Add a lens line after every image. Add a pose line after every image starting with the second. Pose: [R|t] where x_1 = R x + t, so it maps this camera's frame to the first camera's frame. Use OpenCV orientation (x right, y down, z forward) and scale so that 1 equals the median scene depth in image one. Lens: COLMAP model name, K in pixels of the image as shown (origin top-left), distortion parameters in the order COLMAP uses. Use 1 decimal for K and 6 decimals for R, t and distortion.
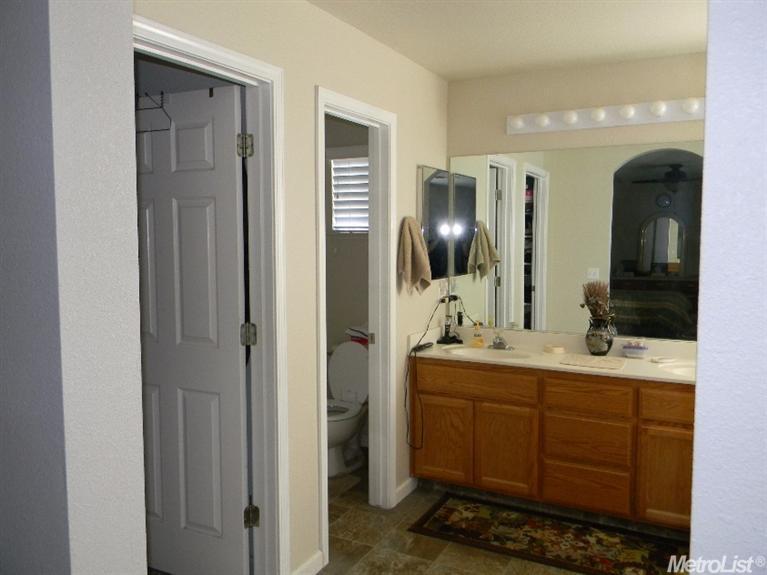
lens RADIAL K [[630.3, 0, 381.5], [0, 630.3, 284.8], [0, 0, 1]] dist [0.006024, 0.007876]
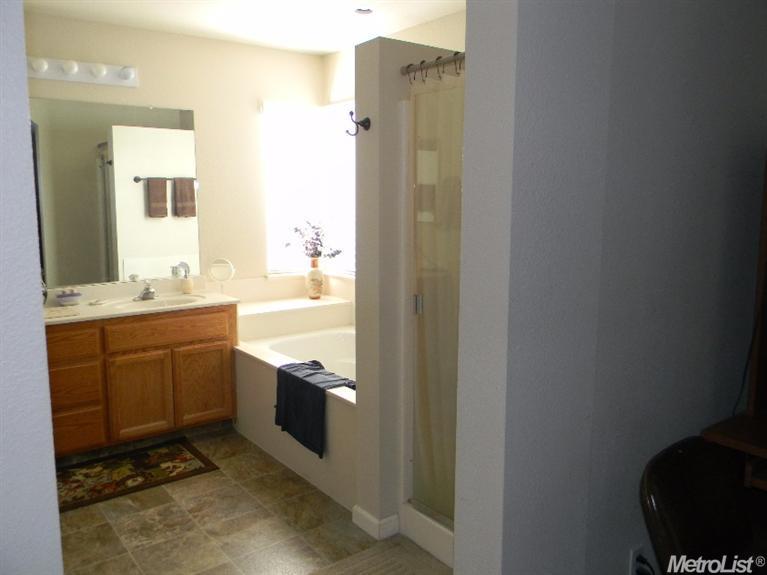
lens RADIAL K [[630.3, 0, 379.8], [0, 630.3, 286.8], [0, 0, 1]] dist [0.006024, 0.007876]
pose [[0.417084, -0.130549, 0.899443, -0.370091], [0.075024, 0.991198, 0.109077, 0.010182], [-0.905766, 0.021985, 0.423207, 0.092841]]
